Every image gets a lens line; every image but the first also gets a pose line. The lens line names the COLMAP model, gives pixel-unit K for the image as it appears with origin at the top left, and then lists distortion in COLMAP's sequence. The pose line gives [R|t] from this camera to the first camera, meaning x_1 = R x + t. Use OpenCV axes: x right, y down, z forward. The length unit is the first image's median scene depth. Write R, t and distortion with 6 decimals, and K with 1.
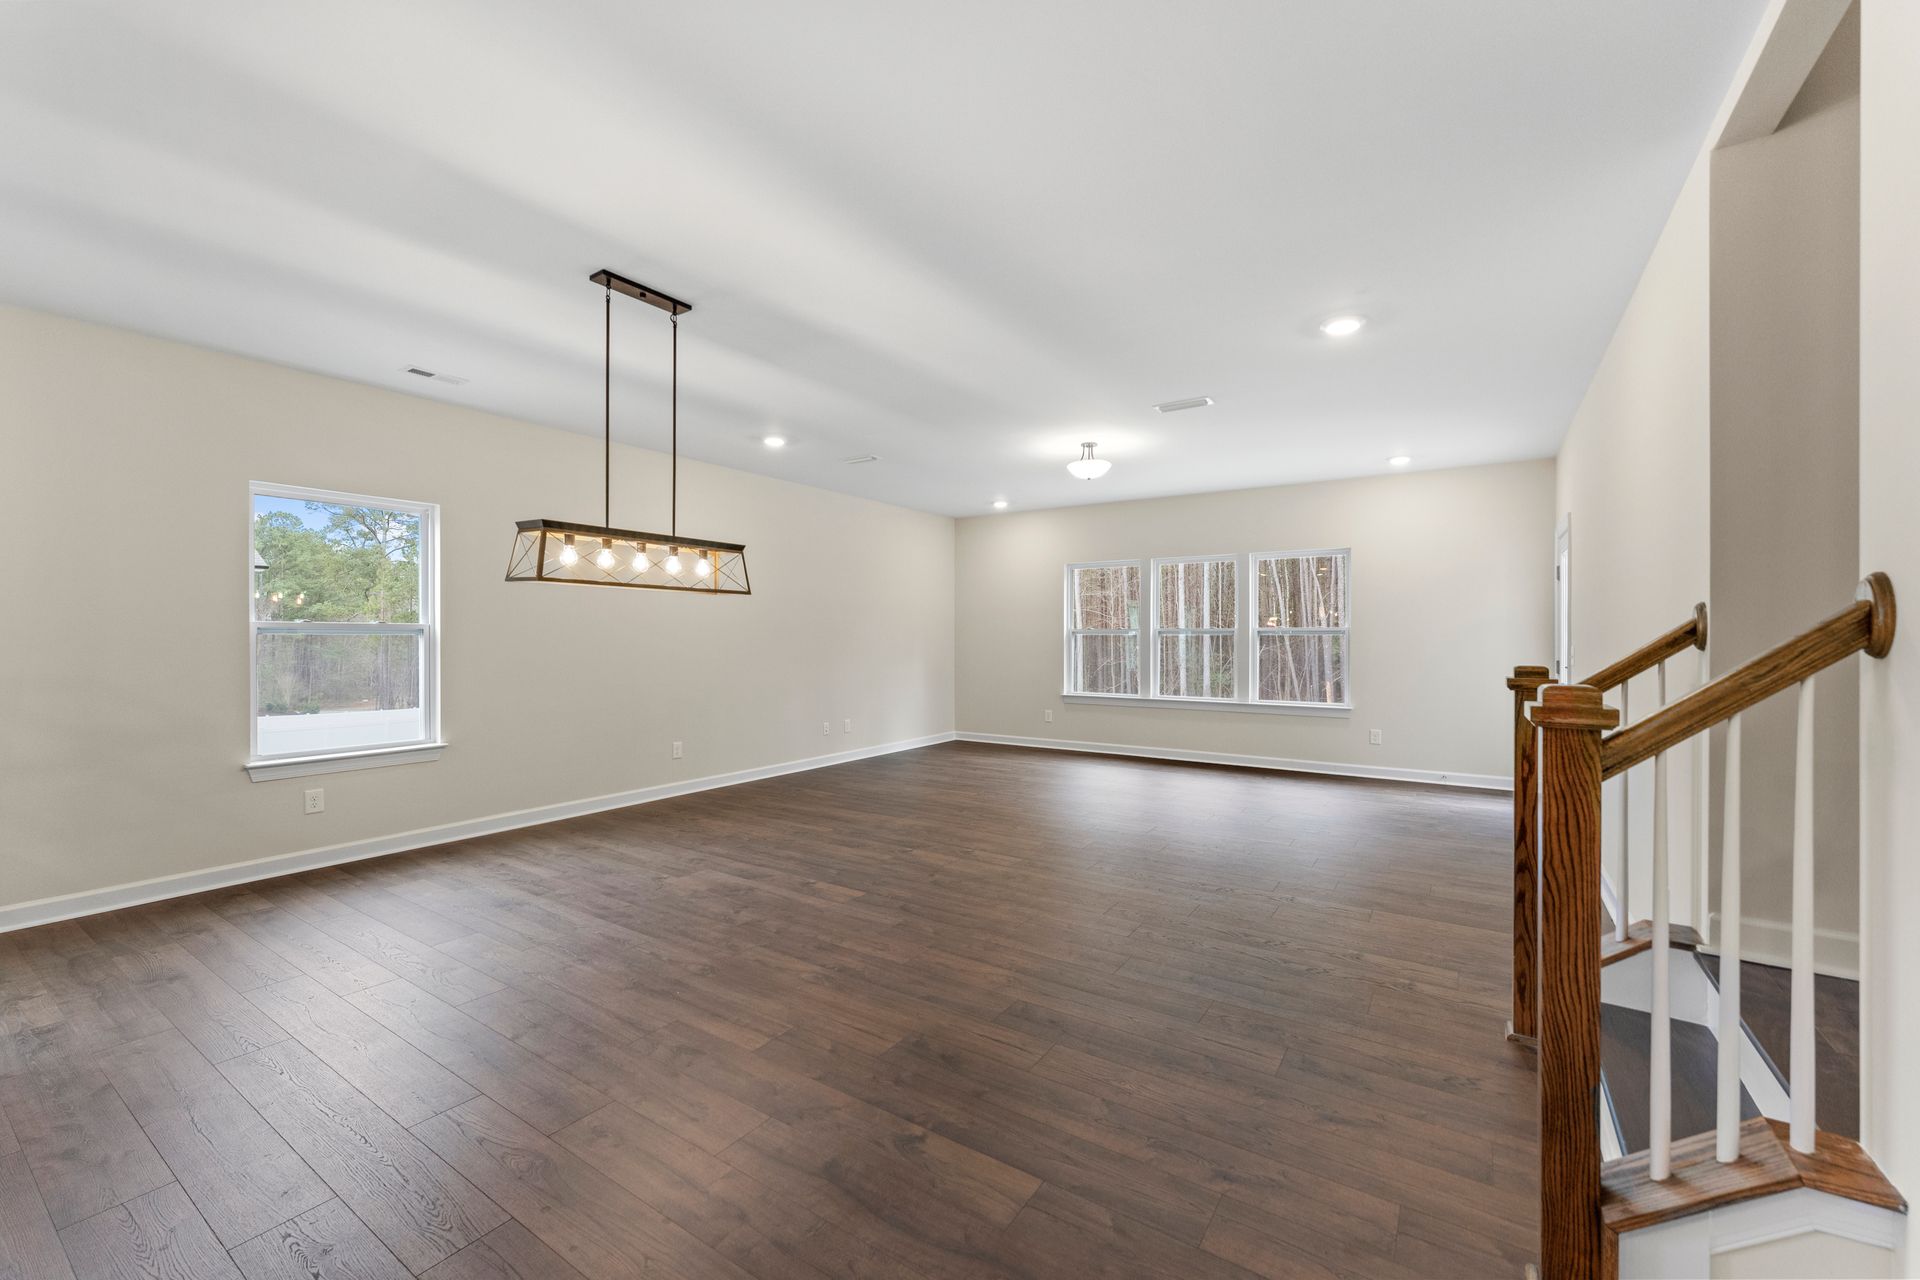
lens RADIAL K [[776.6, 0, 954.9], [0, 776.6, 639.8], [0, 0, 1]] dist [-0.003521, 0.000354]
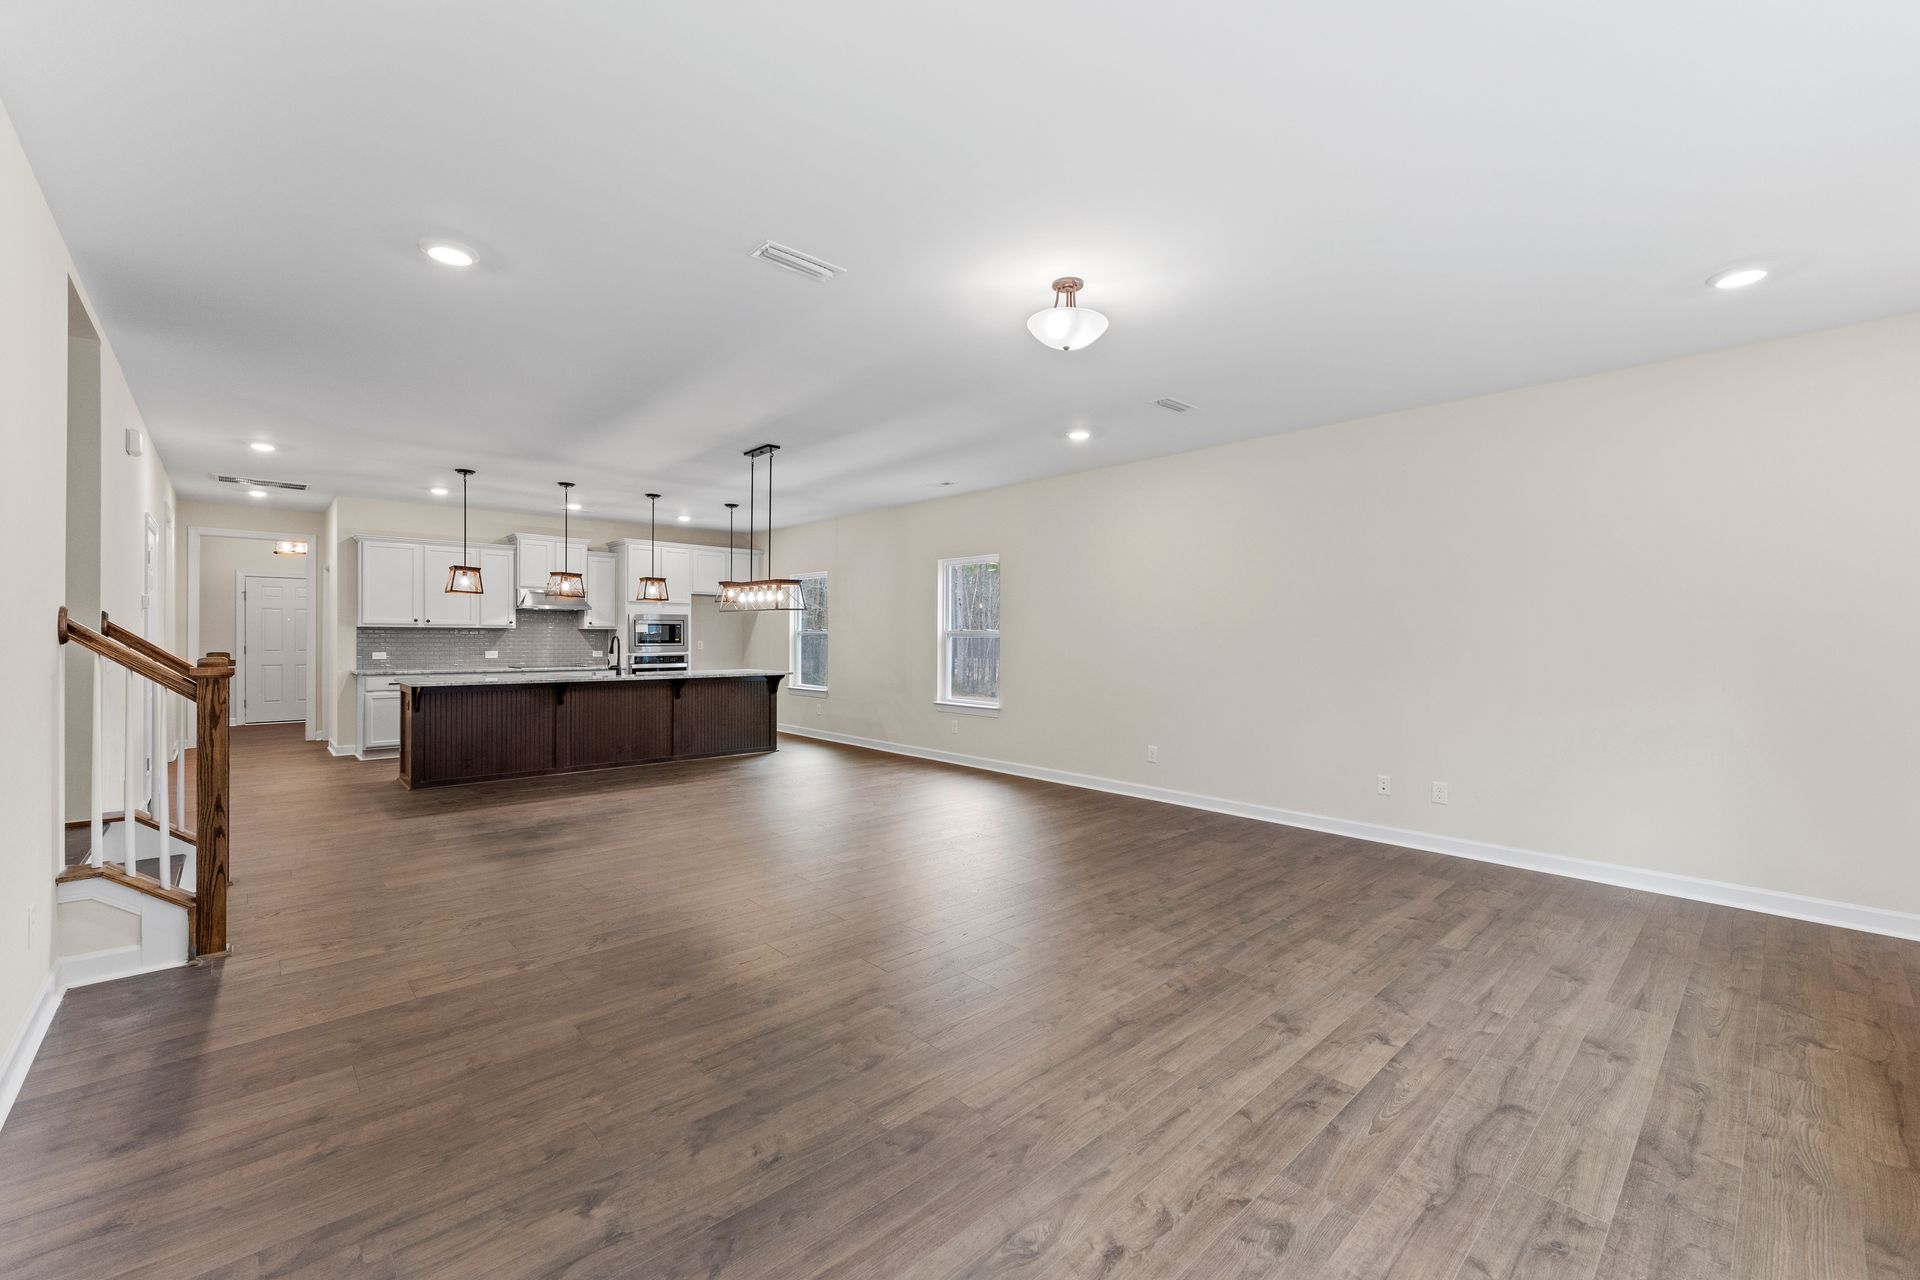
lens RADIAL K [[776.6, 0, 959.5], [0, 776.6, 643.4], [0, 0, 1]] dist [-0.003521, 0.000354]
pose [[-0.229914, 0.006367, -0.973190, 0.955687], [-0.012536, 0.999876, 0.009503, -0.009463], [0.973130, 0.014385, -0.229805, 1.399460]]
